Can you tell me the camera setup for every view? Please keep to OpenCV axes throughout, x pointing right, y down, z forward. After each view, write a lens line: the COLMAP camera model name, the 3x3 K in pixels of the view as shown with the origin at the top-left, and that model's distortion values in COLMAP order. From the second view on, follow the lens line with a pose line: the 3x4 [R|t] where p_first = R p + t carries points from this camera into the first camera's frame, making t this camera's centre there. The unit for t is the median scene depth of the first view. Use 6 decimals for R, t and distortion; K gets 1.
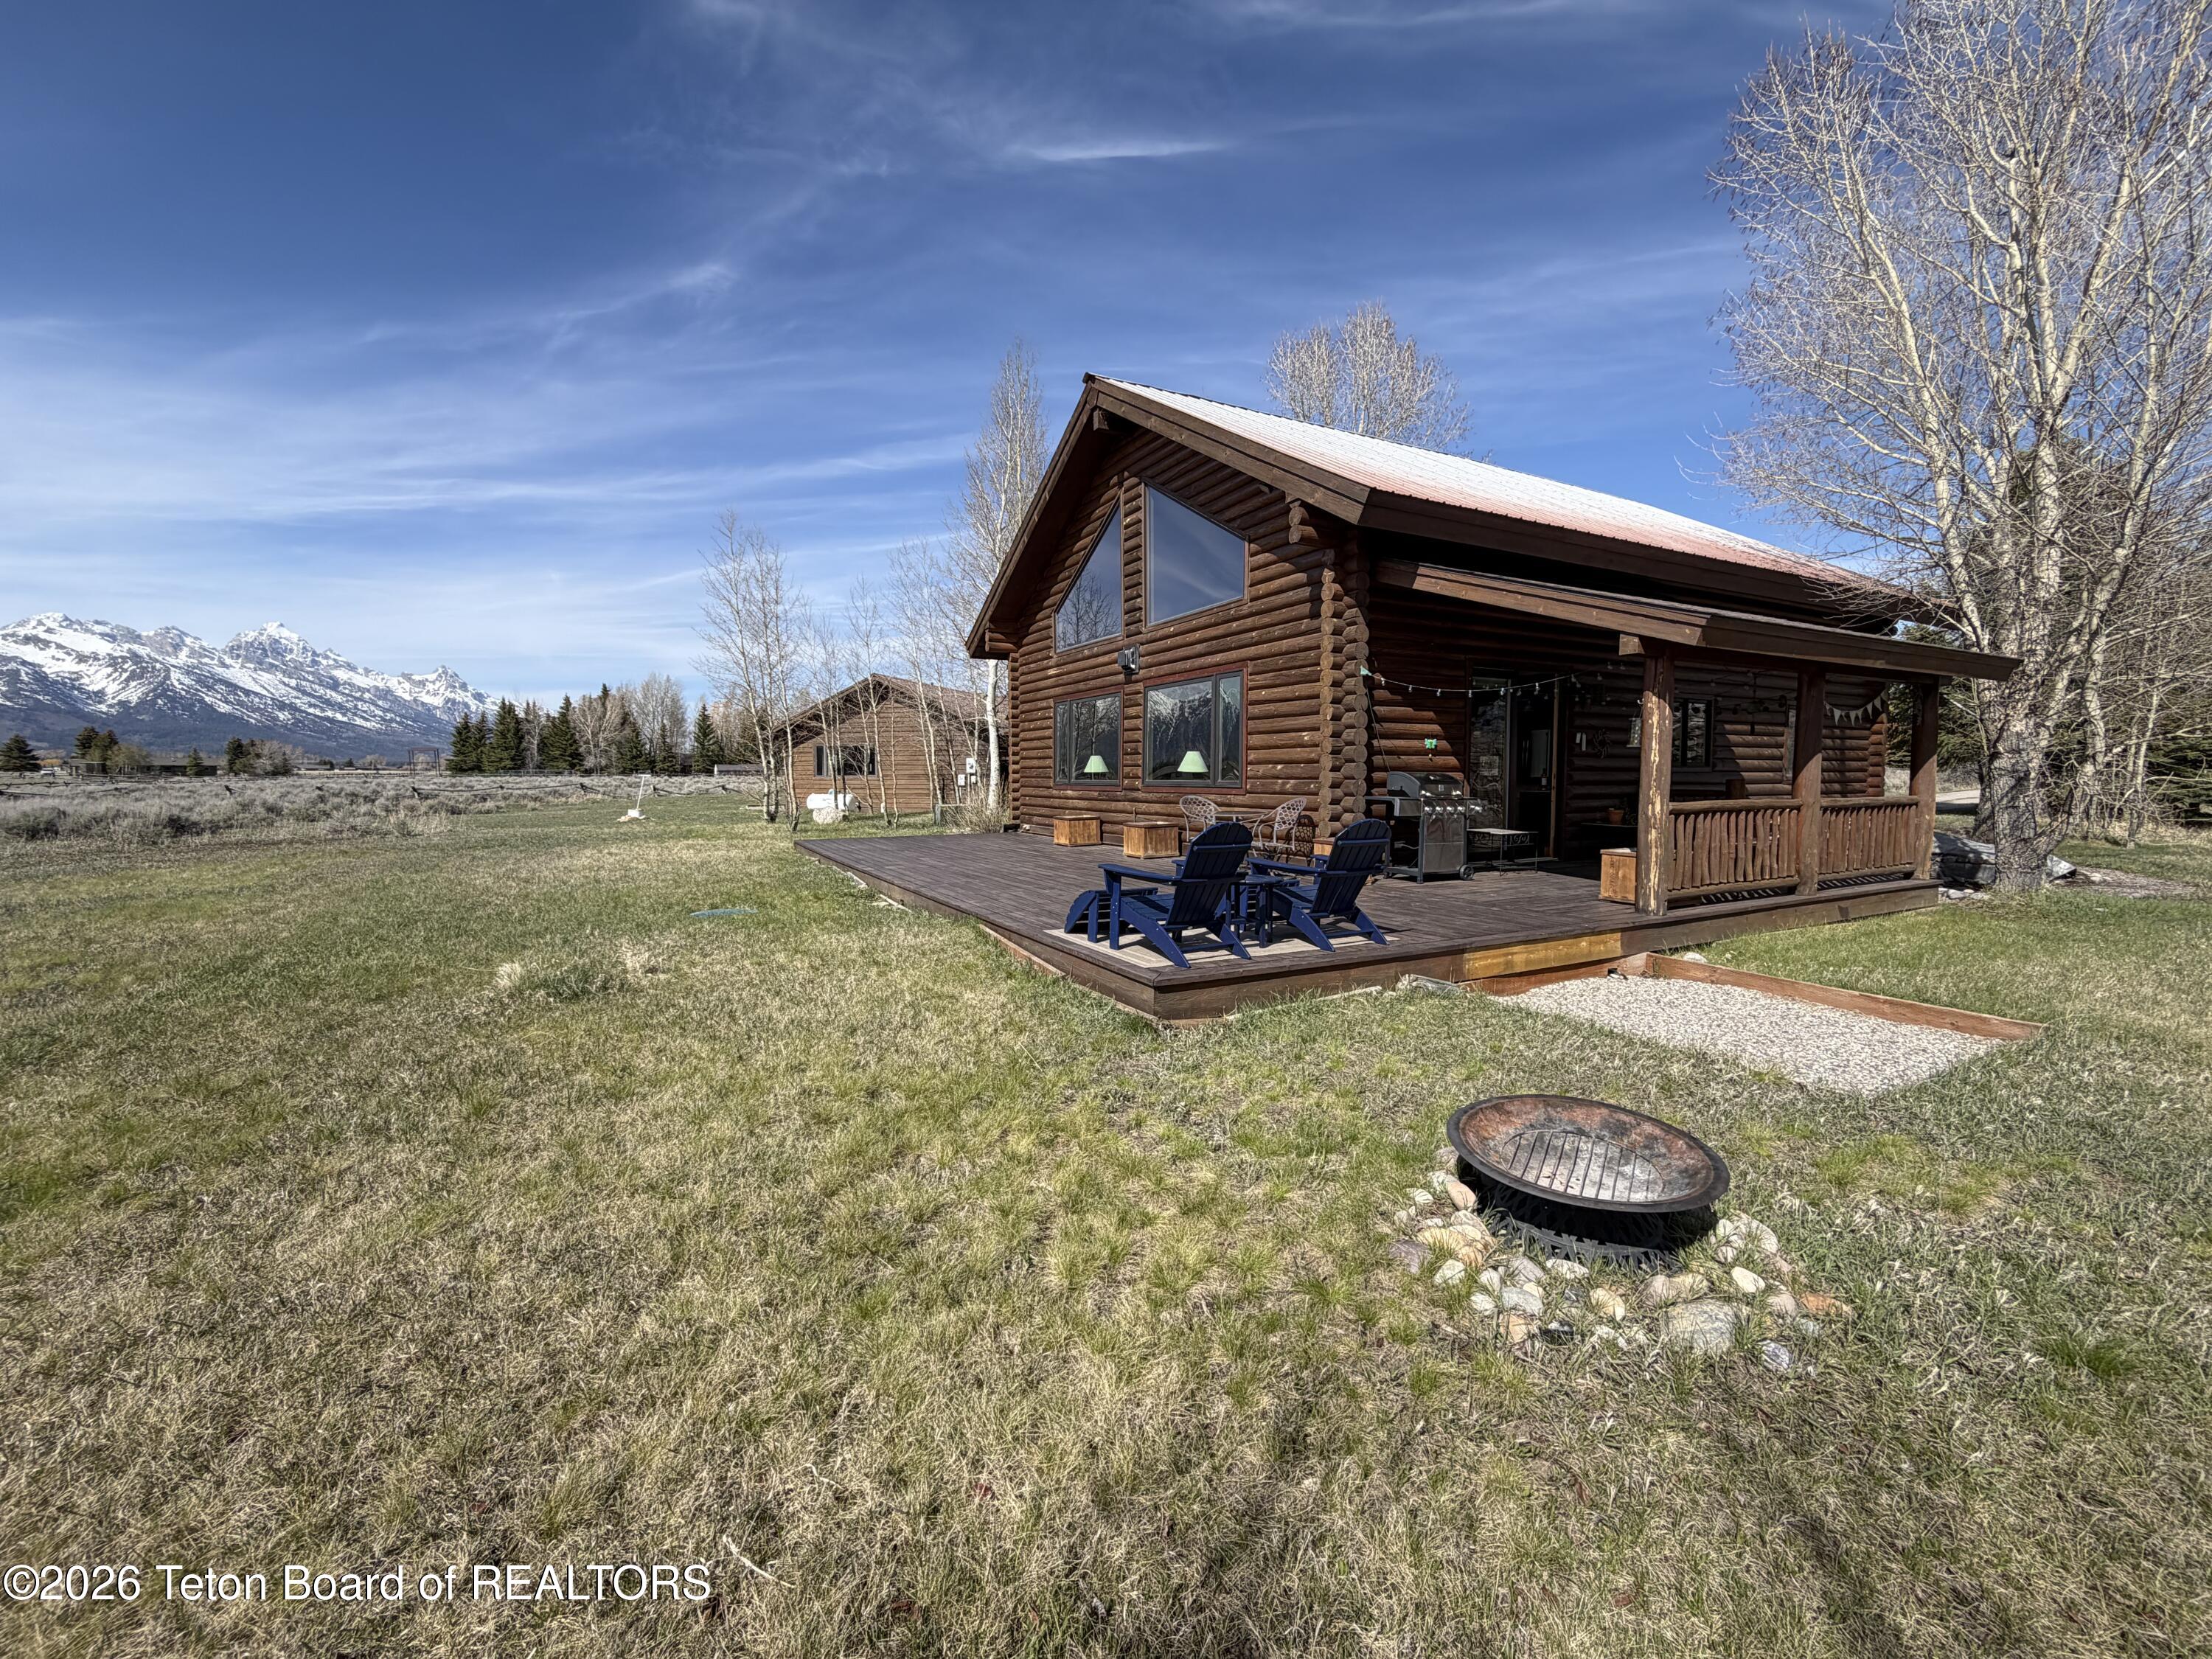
lens RADIAL K [[888.1, 0, 1106.0], [0, 888.1, 829.5], [0, 0, 1]] dist [-0.001376, -0.000473]
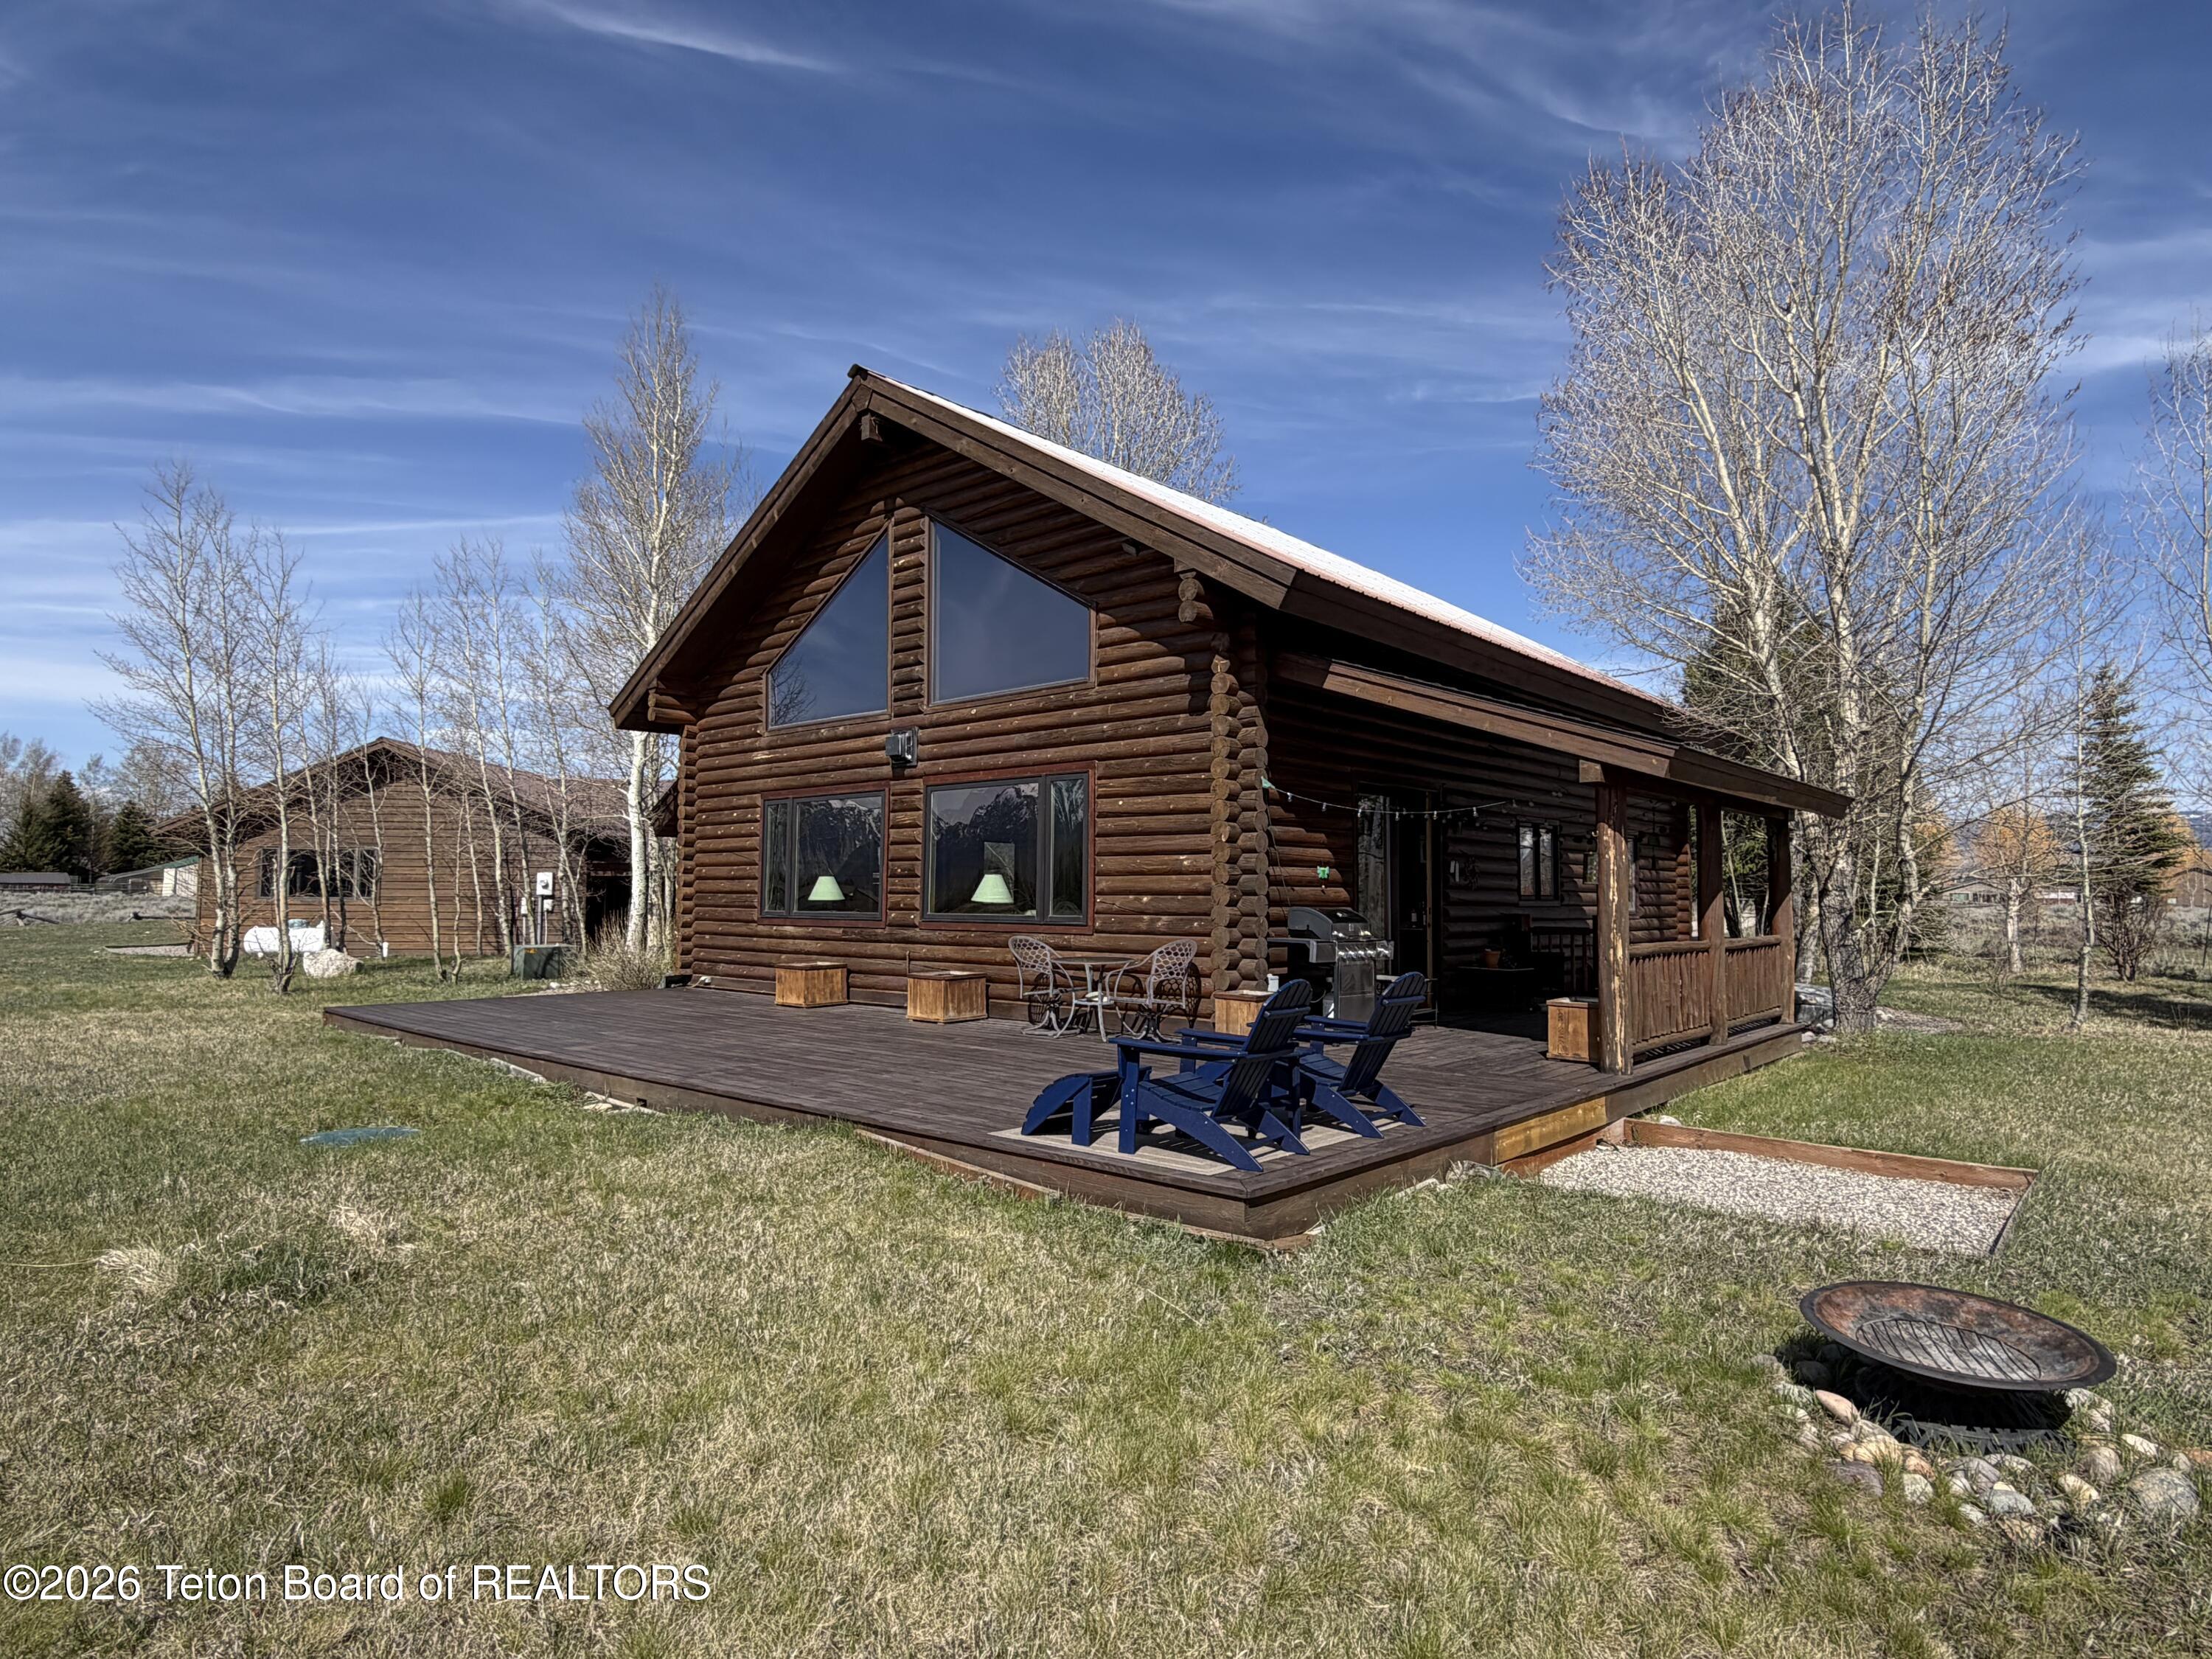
lens RADIAL K [[1234.2, 0, 1106.0], [0, 1234.2, 829.5], [0, 0, 1]] dist [0.001860, 0.000102]
pose [[0.935248, 0.026998, 0.352961, -0.231570], [0.013478, 0.993649, -0.111717, -0.011789], [-0.353735, 0.109240, 0.928945, 0.009734]]
